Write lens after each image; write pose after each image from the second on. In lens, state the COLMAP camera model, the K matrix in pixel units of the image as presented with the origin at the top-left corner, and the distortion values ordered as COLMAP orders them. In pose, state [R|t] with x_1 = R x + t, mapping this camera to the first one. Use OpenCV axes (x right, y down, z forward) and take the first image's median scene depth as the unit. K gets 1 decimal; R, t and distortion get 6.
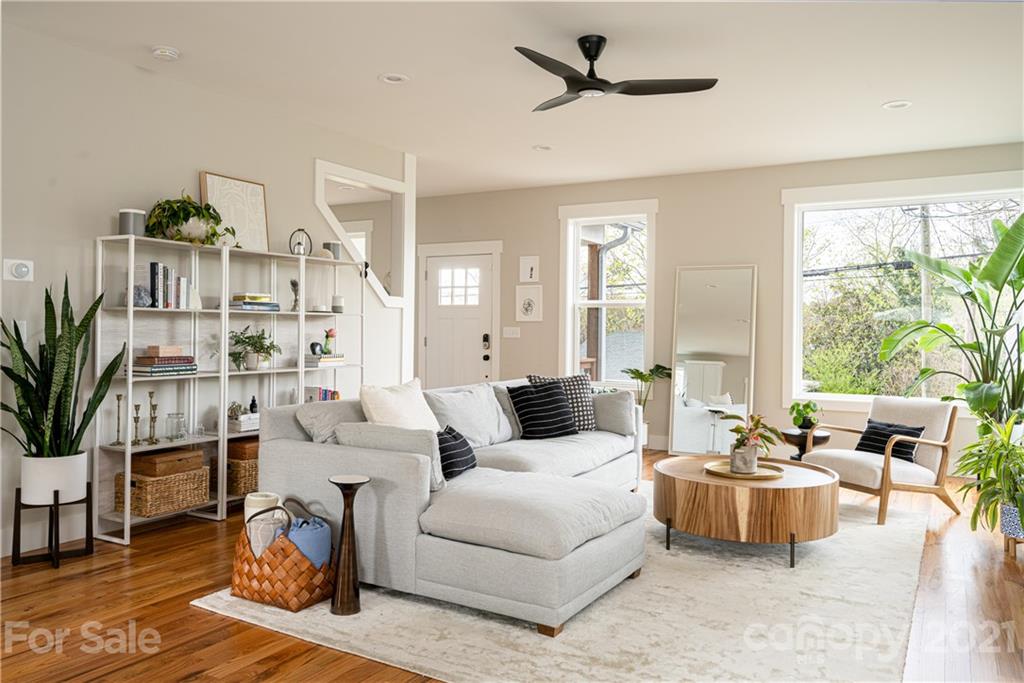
lens RADIAL K [[769.4, 0, 512.0], [0, 769.4, 341.5], [0, 0, 1]] dist [0.007409, 0.002169]
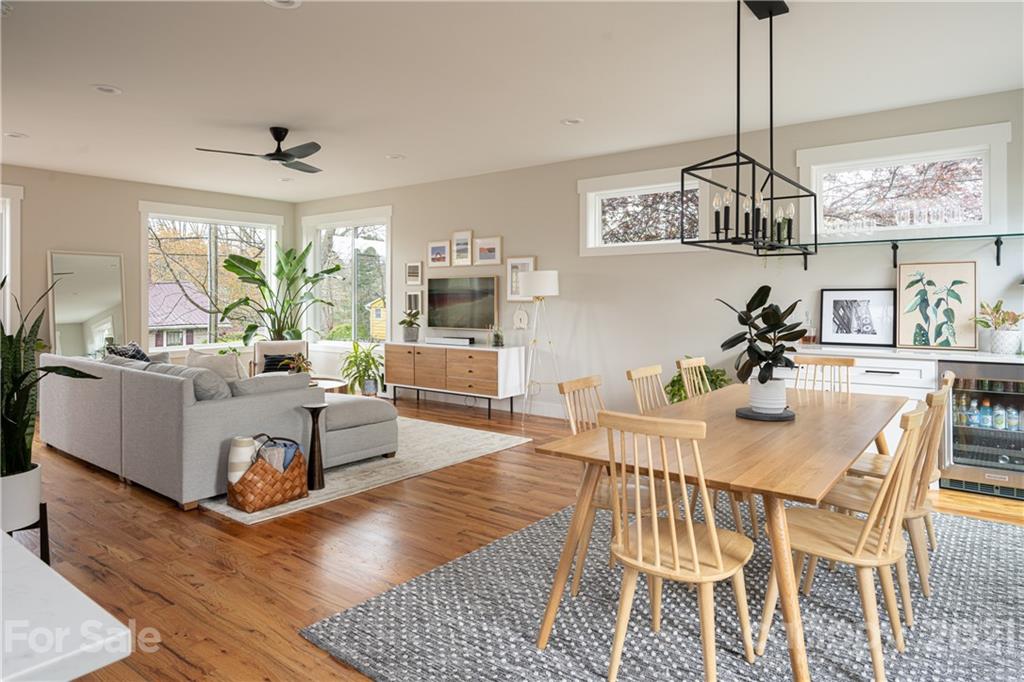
lens RADIAL K [[624.6, 0, 512.4], [0, 624.6, 299.4], [0, 0, 1]] dist [-0.001502, -0.000528]
pose [[0.128194, -0.008623, 0.991712, -1.189653], [0.016009, 0.999850, 0.006624, -0.032769], [-0.991620, 0.015027, 0.128312, 0.357536]]
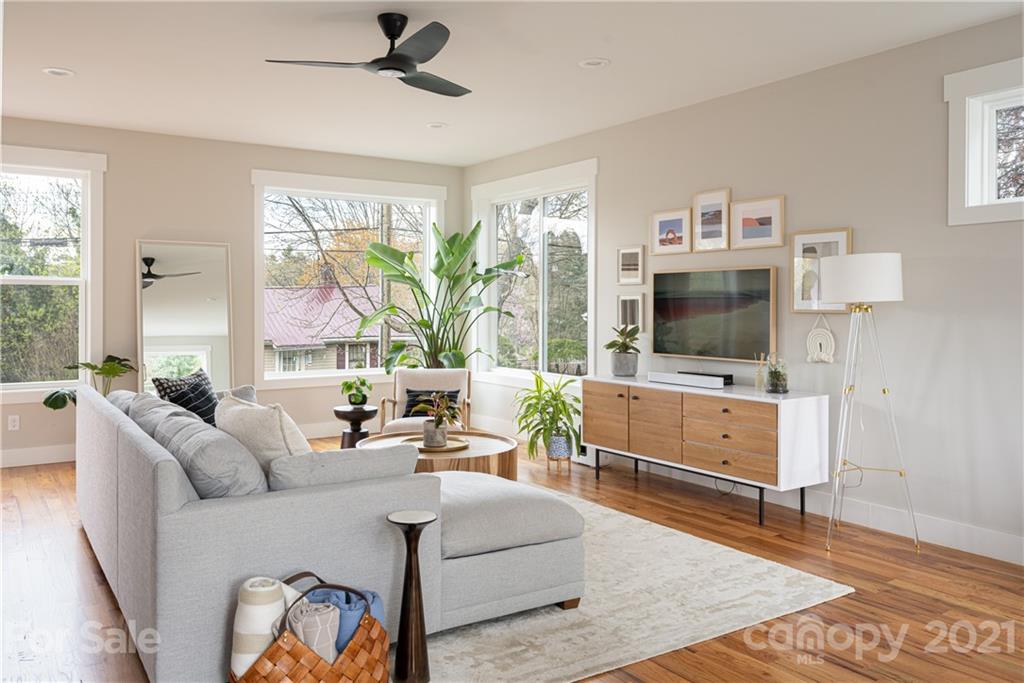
lens RADIAL K [[803.3, 0, 510.9], [0, 803.3, 309.3], [0, 0, 1]] dist [-0.002337, -0.000215]
pose [[0.437761, -0.009801, 0.899038, -0.761845], [0.013459, 0.999900, 0.004347, -0.031401], [-0.898991, 0.010197, 0.437849, 0.448473]]
